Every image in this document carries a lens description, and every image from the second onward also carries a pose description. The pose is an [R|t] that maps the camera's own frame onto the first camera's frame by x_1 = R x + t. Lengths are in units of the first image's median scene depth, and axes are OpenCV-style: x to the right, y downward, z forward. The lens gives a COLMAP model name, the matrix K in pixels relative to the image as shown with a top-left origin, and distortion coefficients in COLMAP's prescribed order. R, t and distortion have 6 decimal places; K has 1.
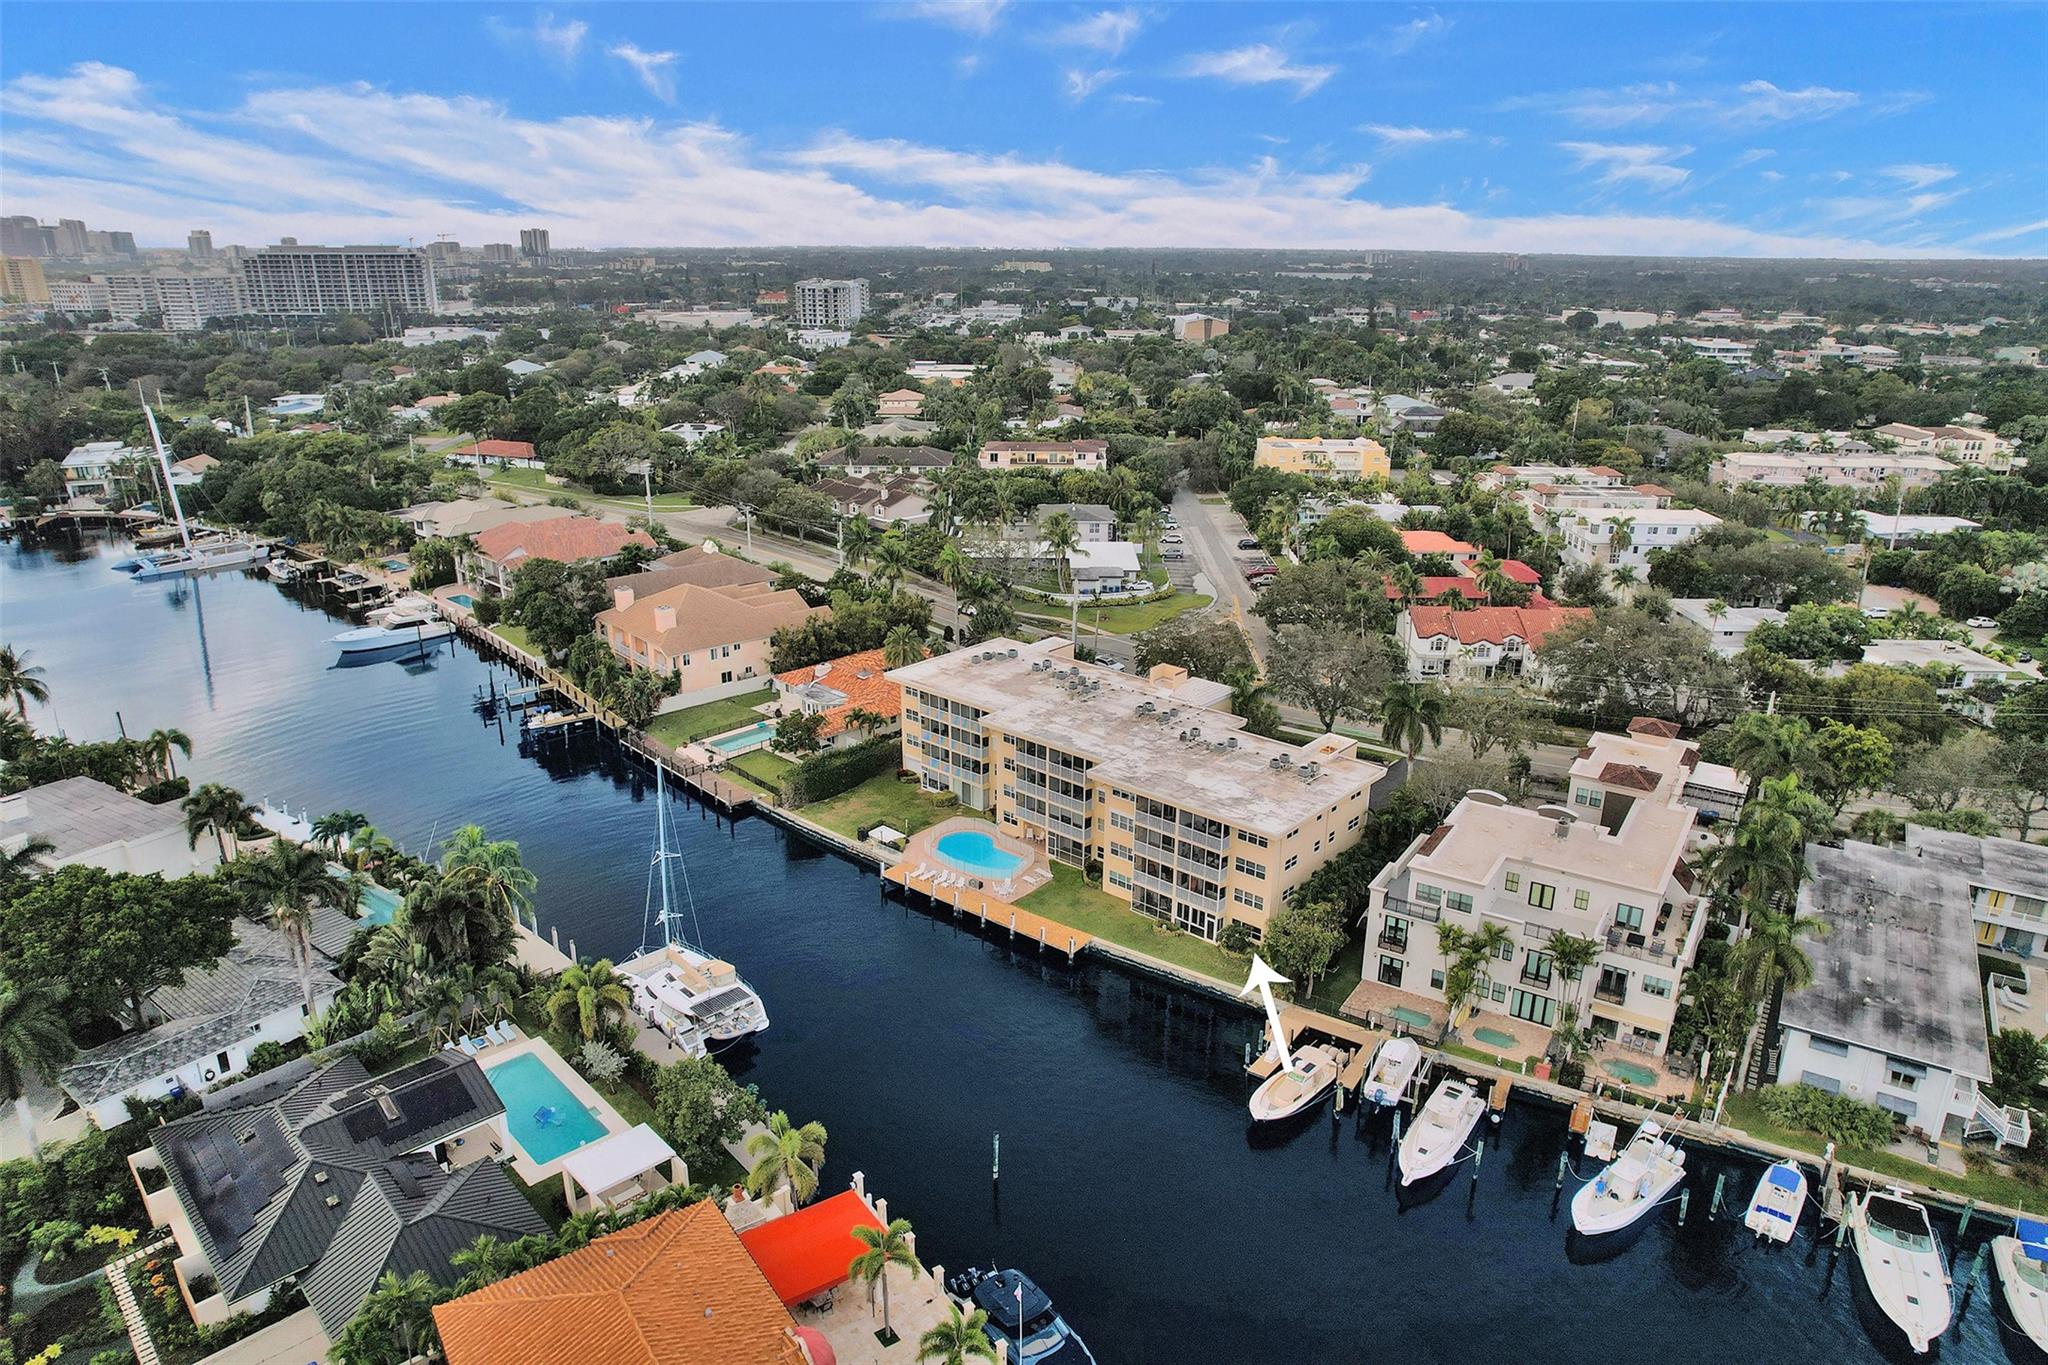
lens RADIAL K [[1318.6, 0, 1024.0], [0, 1318.6, 682.5], [0, 0, 1]] dist [-0.068720, 0.062617]
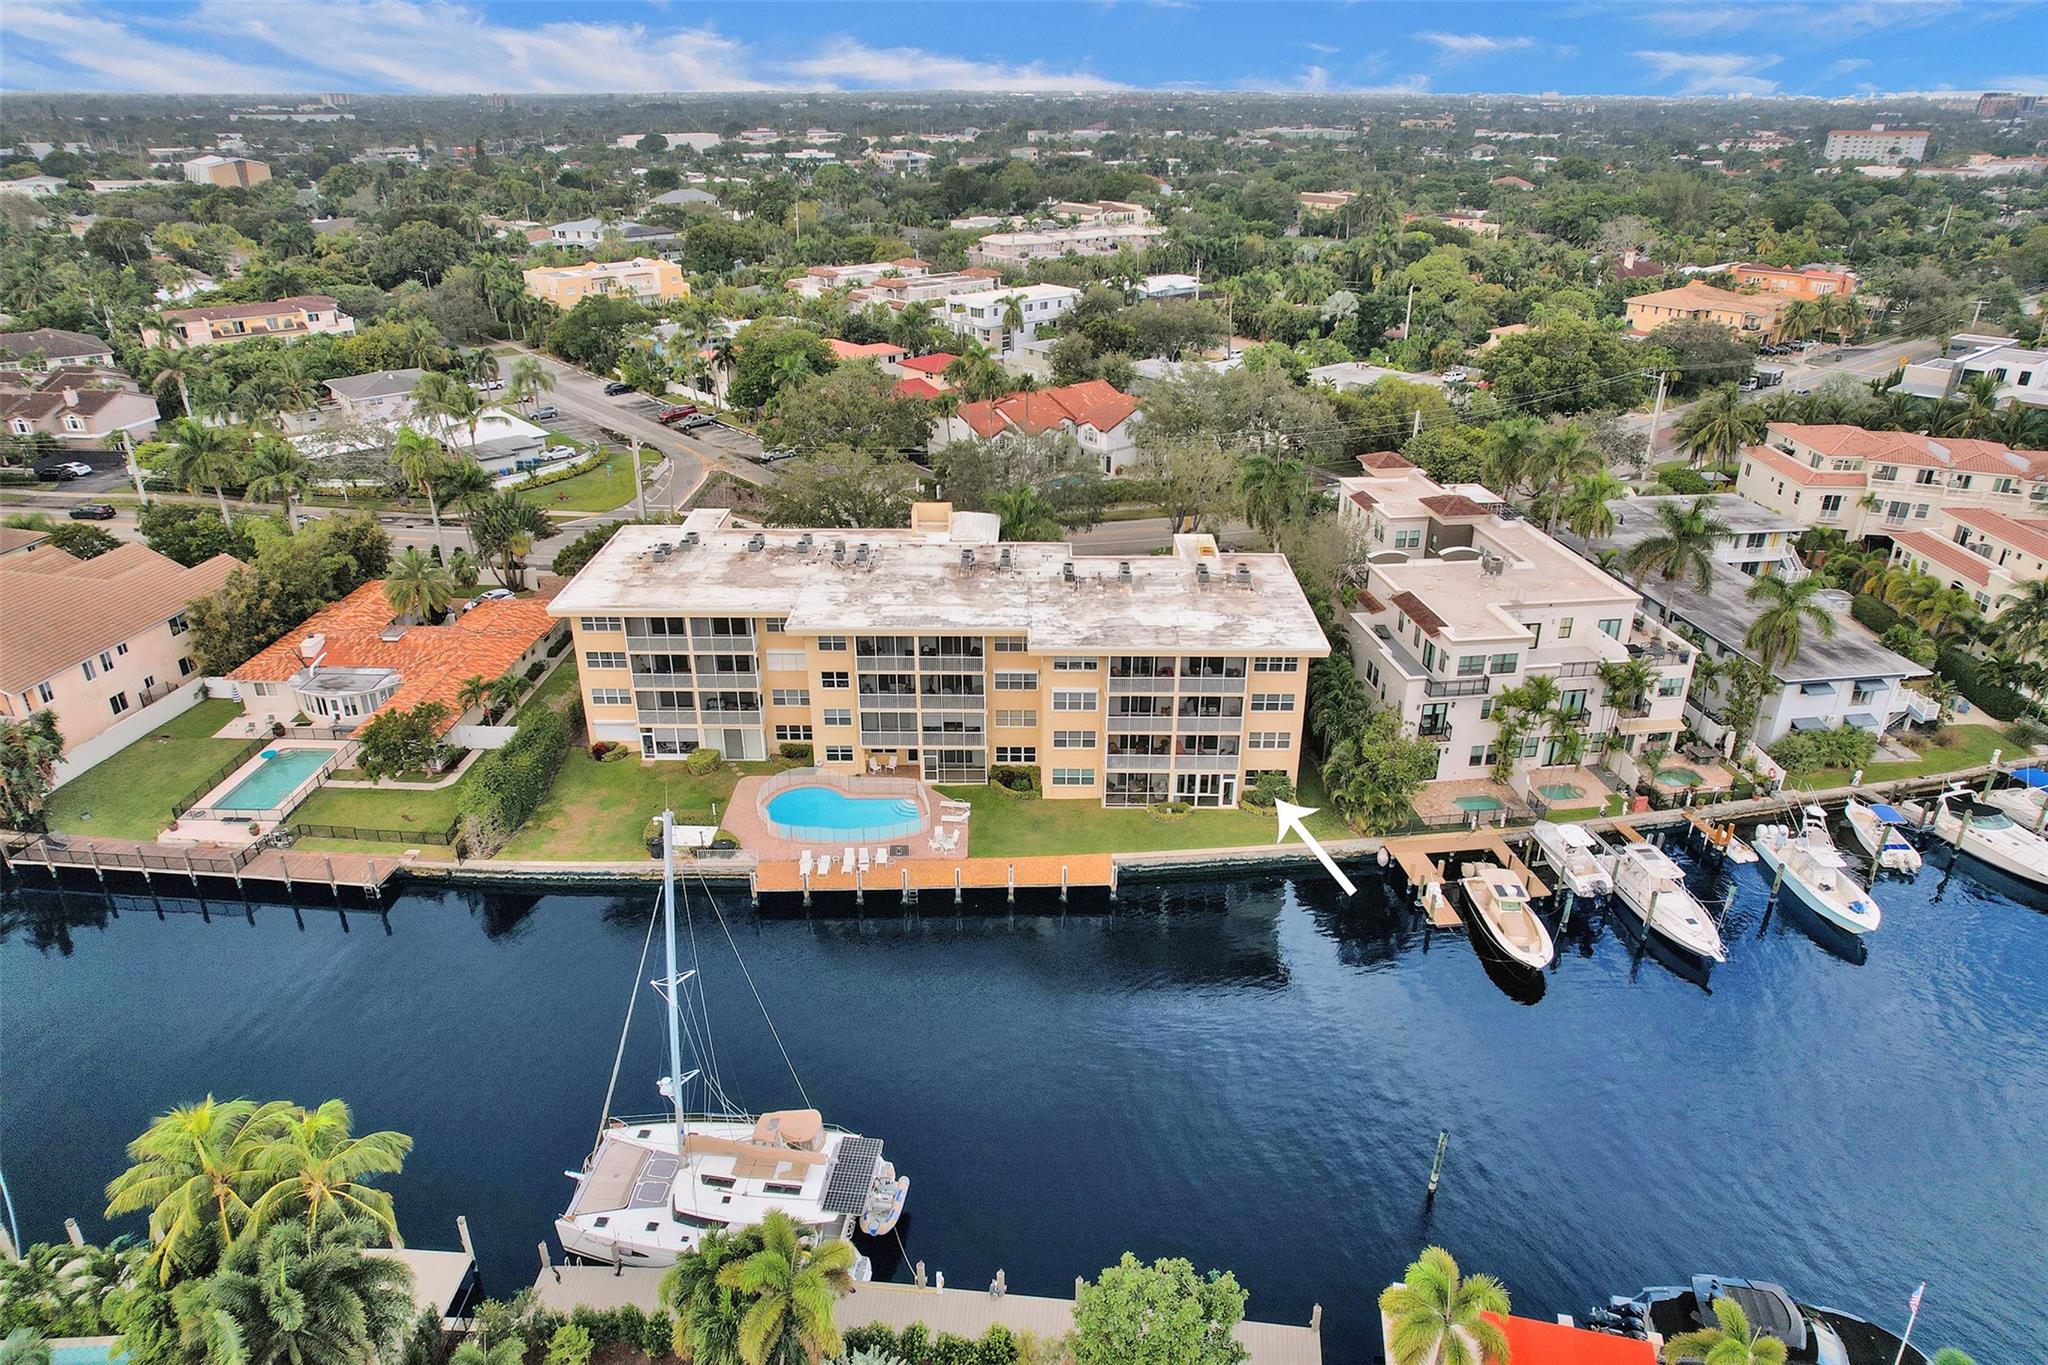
lens RADIAL K [[1307.1, 0, 1024.0], [0, 1307.1, 682.5], [0, 0, 1]] dist [-0.030062, 0.000804]
pose [[0.752237, -0.280255, 0.596319, -0.327454], [0.214288, 0.959890, 0.180807, -0.037943], [-0.623073, -0.008226, 0.782121, 0.364484]]
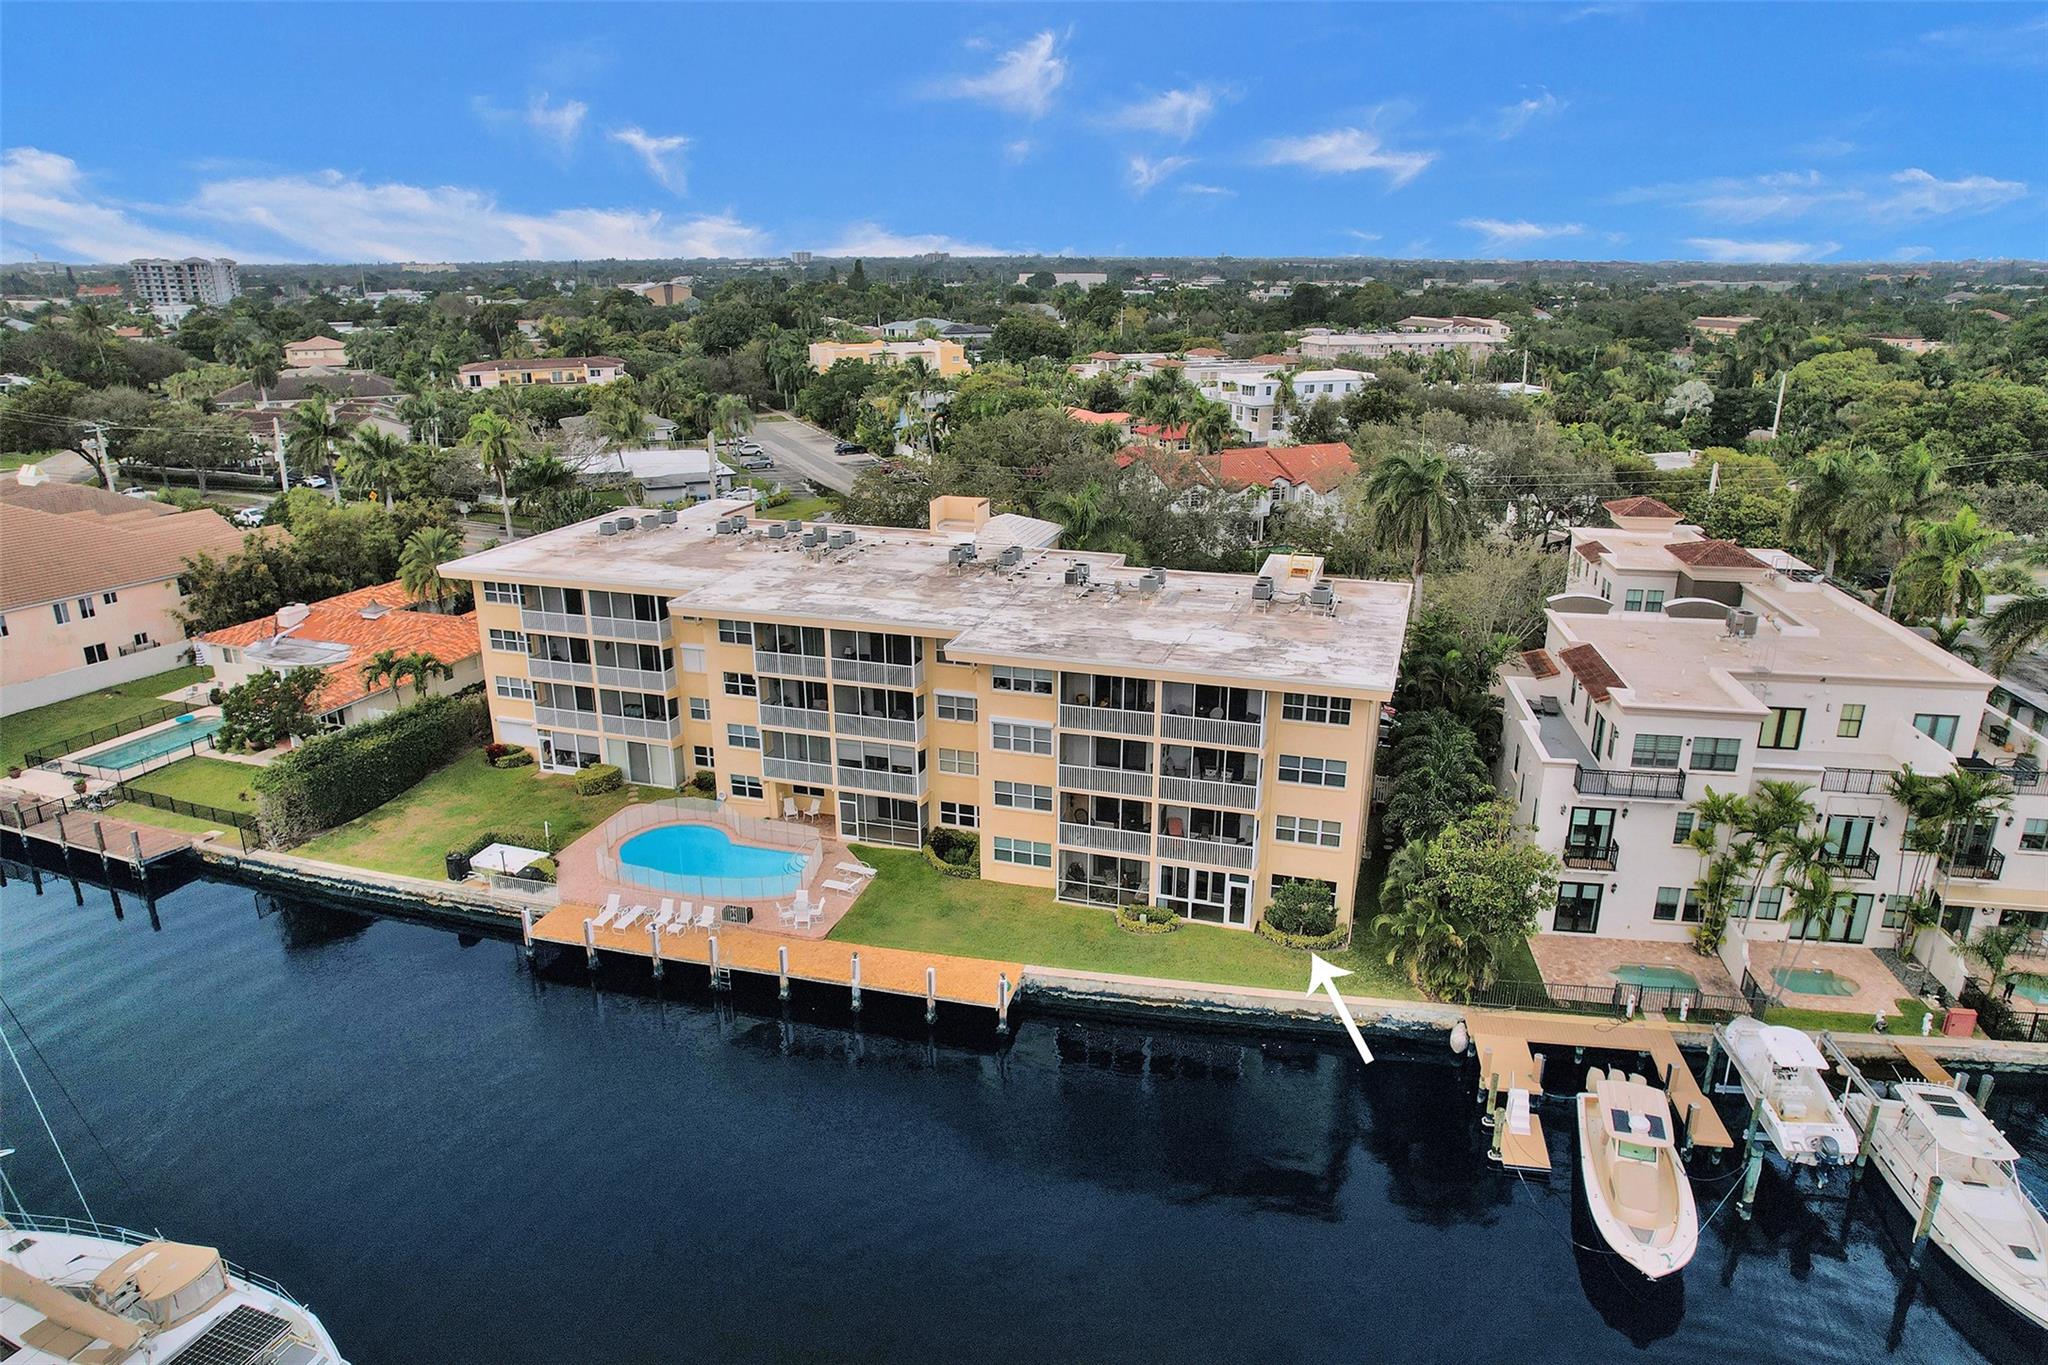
lens RADIAL K [[1318.6, 0, 1024.0], [0, 1318.6, 682.5], [0, 0, 1]] dist [-0.068720, 0.062617]
pose [[0.913035, -0.133984, 0.385247, -0.101820], [0.137299, 0.990347, 0.019033, 0.062985], [-0.384079, 0.035516, 0.922617, 0.436579]]
